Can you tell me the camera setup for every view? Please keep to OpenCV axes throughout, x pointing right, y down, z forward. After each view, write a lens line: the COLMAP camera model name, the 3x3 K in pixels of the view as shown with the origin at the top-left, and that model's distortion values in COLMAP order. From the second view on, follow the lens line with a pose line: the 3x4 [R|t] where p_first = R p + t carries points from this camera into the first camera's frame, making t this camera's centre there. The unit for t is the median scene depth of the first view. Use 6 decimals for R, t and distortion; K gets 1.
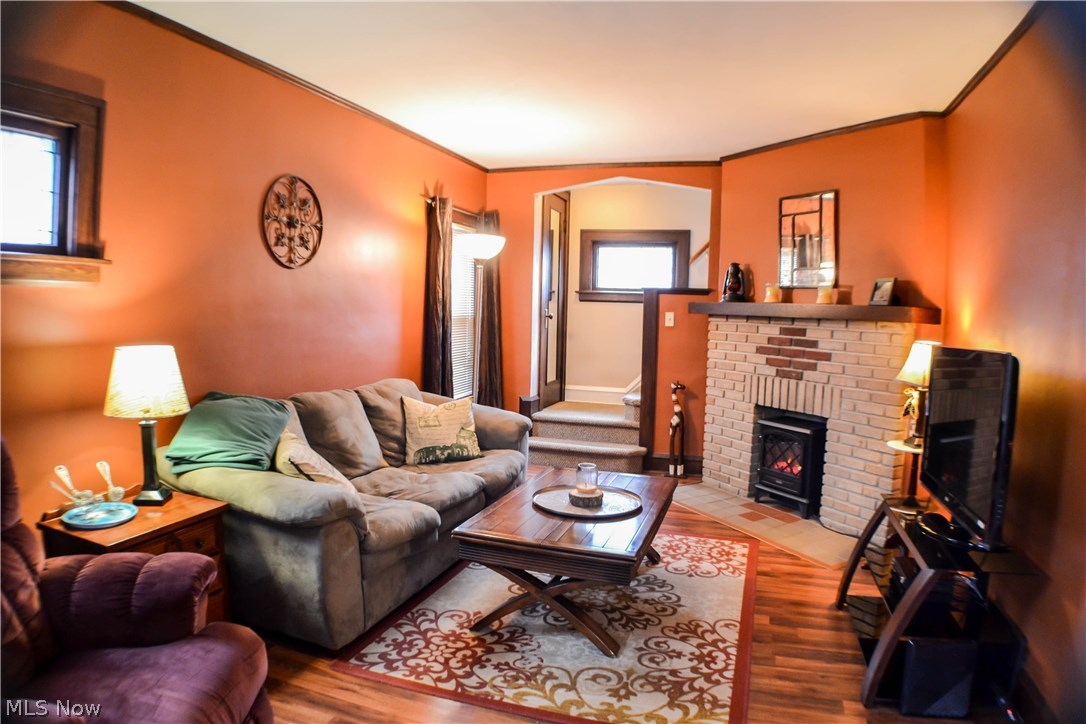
lens RADIAL K [[660.9, 0, 543.0], [0, 660.9, 362.0], [0, 0, 1]] dist [-0.198380, 0.044408]
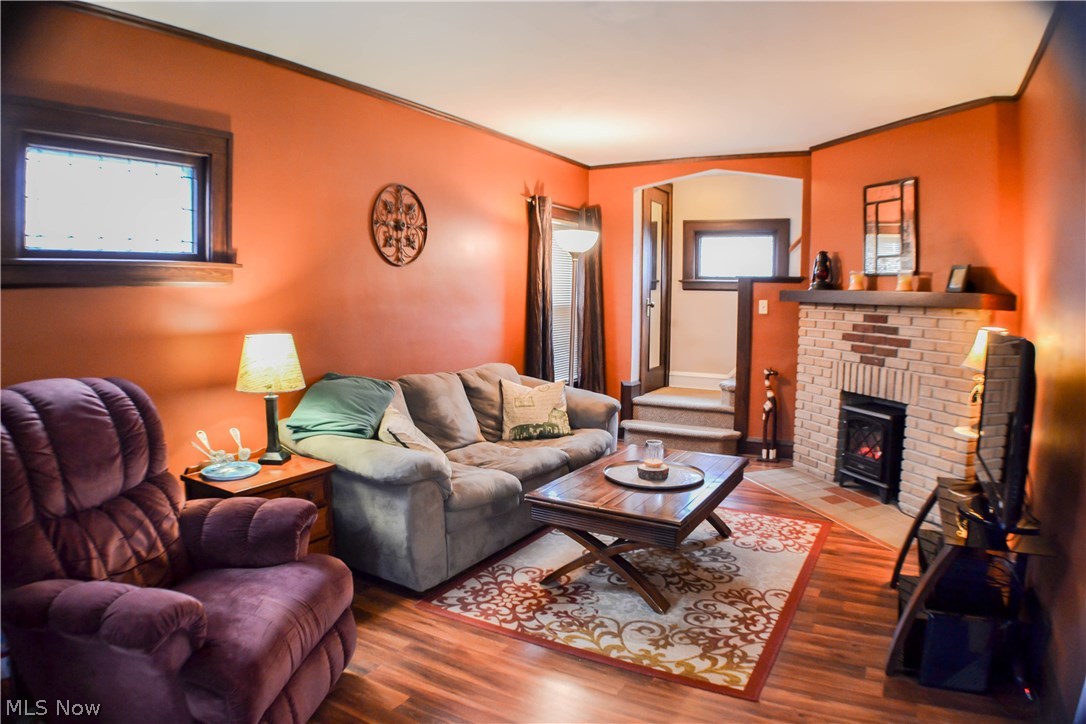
lens RADIAL K [[660.9, 0, 543.0], [0, 660.9, 362.0], [0, 0, 1]] dist [-0.198380, 0.044408]
pose [[0.979270, 0.003685, -0.202524, 0.105303], [-0.000001, 0.999835, 0.018191, 0.004245], [0.202557, -0.017814, 0.979108, -0.102411]]
